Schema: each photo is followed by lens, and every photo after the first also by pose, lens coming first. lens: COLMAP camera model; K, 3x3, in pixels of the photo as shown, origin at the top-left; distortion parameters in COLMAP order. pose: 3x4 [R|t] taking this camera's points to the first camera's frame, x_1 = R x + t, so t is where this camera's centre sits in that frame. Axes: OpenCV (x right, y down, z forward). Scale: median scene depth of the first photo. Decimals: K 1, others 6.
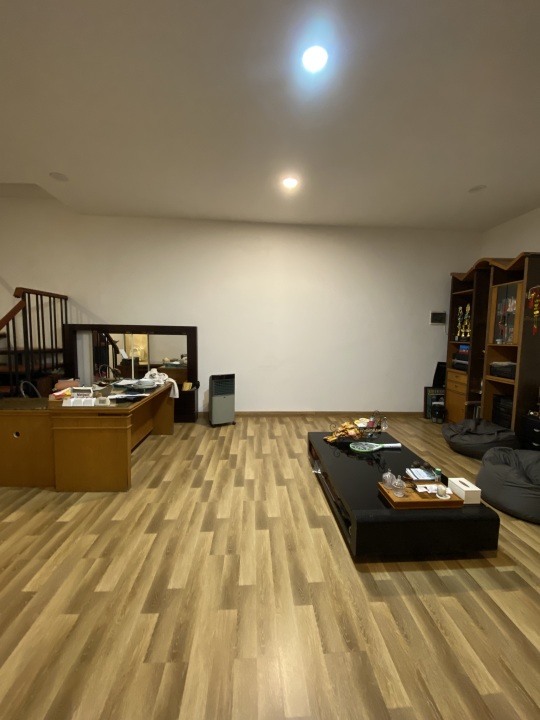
lens RADIAL K [[294.1, 0, 270.3], [0, 294.1, 358.6], [0, 0, 1]] dist [0.002304, -0.006258]
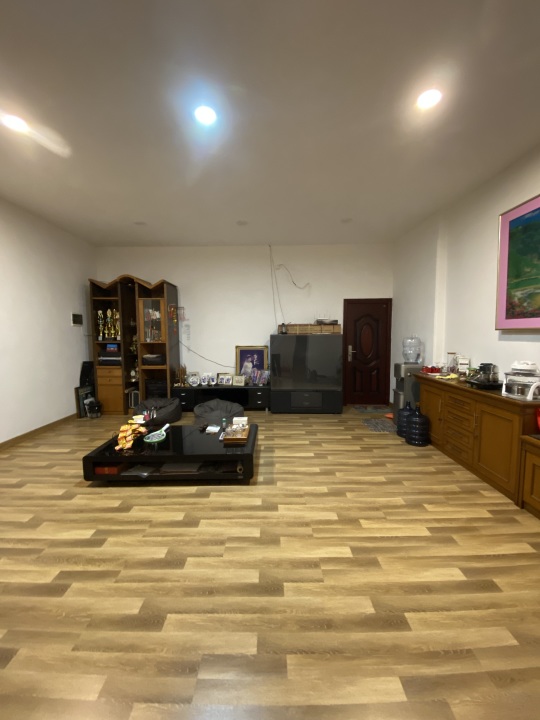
lens RADIAL K [[294.1, 0, 269.0], [0, 294.1, 357.0], [0, 0, 1]] dist [0.002304, -0.006258]
pose [[0.064926, -0.090135, 0.993811, -0.504391], [0.093578, 0.992074, 0.083864, -0.036806], [-0.993493, 0.087554, 0.072846, 0.314386]]
